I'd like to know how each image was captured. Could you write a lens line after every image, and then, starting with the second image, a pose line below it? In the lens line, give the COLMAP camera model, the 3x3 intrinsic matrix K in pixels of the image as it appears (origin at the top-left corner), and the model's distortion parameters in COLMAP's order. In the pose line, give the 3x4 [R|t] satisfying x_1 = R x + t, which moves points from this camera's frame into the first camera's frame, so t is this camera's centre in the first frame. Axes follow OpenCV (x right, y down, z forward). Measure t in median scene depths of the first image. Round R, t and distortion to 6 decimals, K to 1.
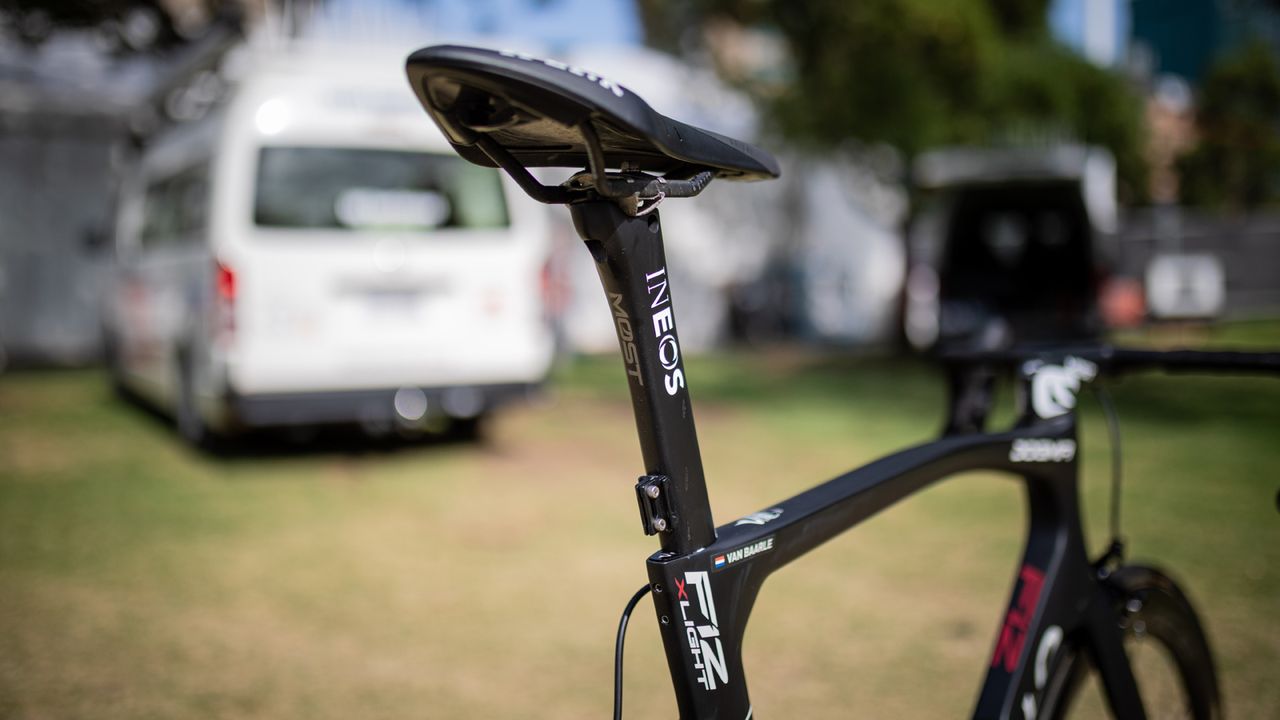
lens RADIAL K [[1356.7, 0, 644.7], [0, 1356.7, 360.0], [0, 0, 1]] dist [-0.030749, 0.000289]
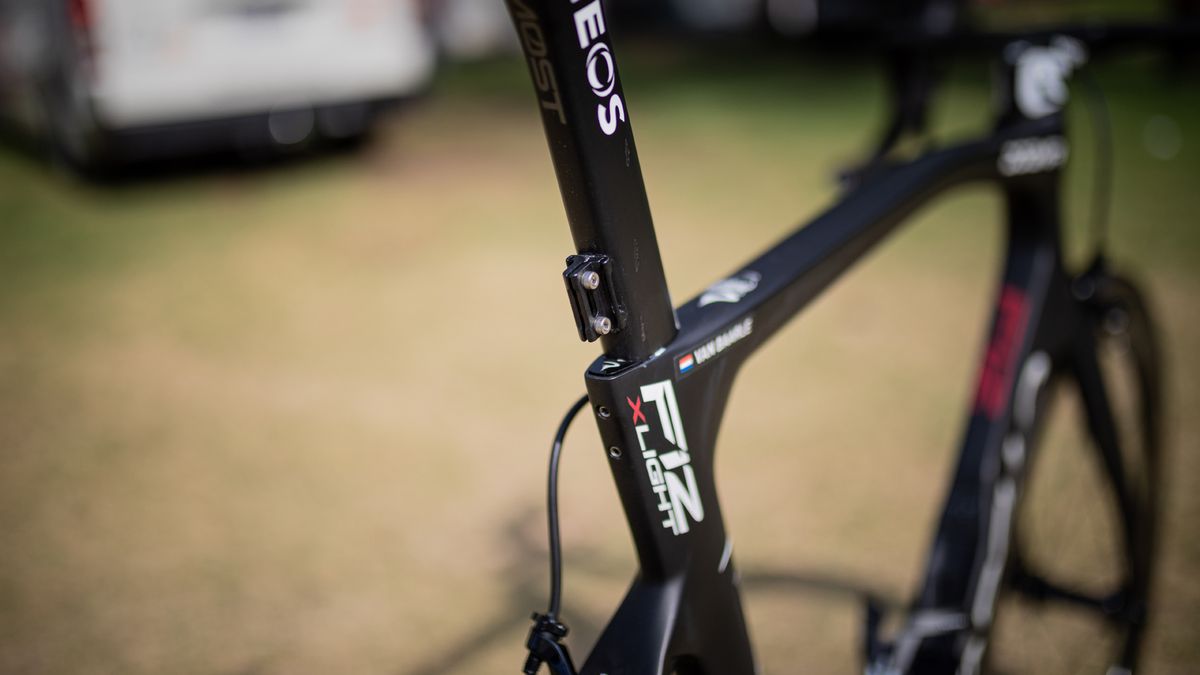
lens RADIAL K [[1271.9, 0, 604.4], [0, 1271.9, 337.5], [0, 0, 1]] dist [-0.030749, 0.000289]
pose [[0.996700, -0.067510, 0.045076, -0.016805], [0.056101, 0.974206, 0.218577, -0.013457], [-0.058670, -0.215327, 0.974778, 0.358895]]
